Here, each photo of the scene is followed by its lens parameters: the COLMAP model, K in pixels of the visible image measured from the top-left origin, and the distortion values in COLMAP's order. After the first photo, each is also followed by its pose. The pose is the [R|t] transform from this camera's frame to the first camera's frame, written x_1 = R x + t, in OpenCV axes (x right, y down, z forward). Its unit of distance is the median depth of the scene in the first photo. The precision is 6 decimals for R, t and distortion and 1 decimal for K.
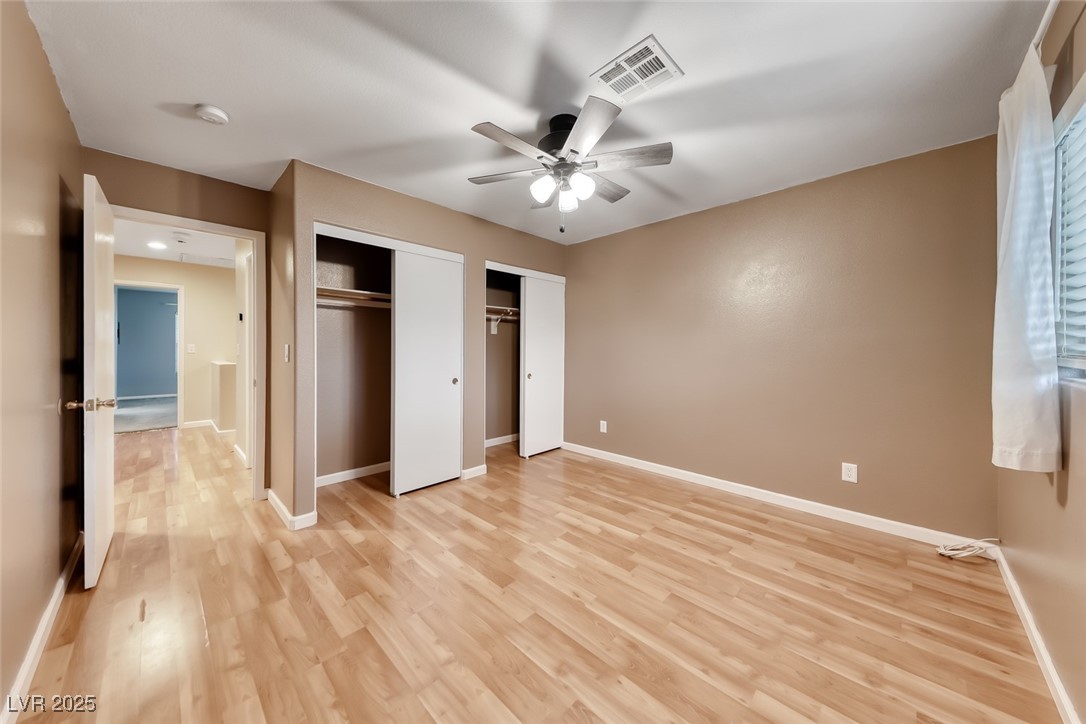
lens RADIAL K [[369.8, 0, 534.0], [0, 369.8, 353.7], [0, 0, 1]] dist [0.023321, -0.007285]
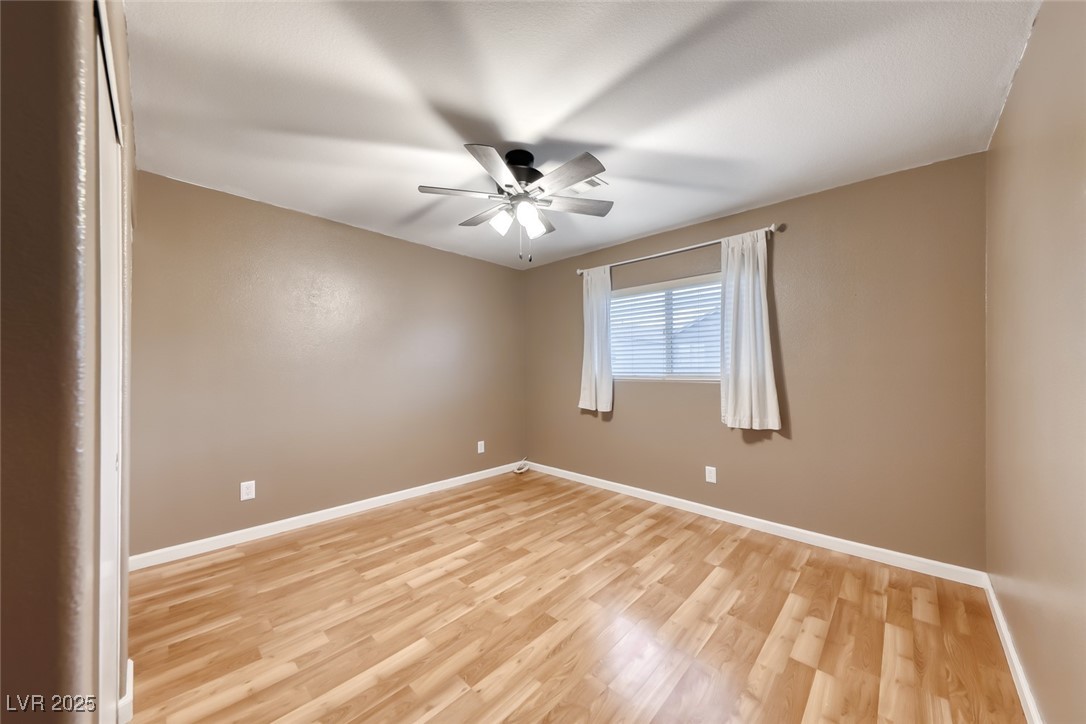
lens RADIAL K [[369.8, 0, 558.3], [0, 369.8, 363.5], [0, 0, 1]] dist [0.023321, -0.007285]
pose [[-0.044593, 0.011424, 0.998940, -0.832576], [0.012858, 0.999858, -0.010861, -0.020013], [-0.998922, 0.012361, -0.044734, 0.815438]]
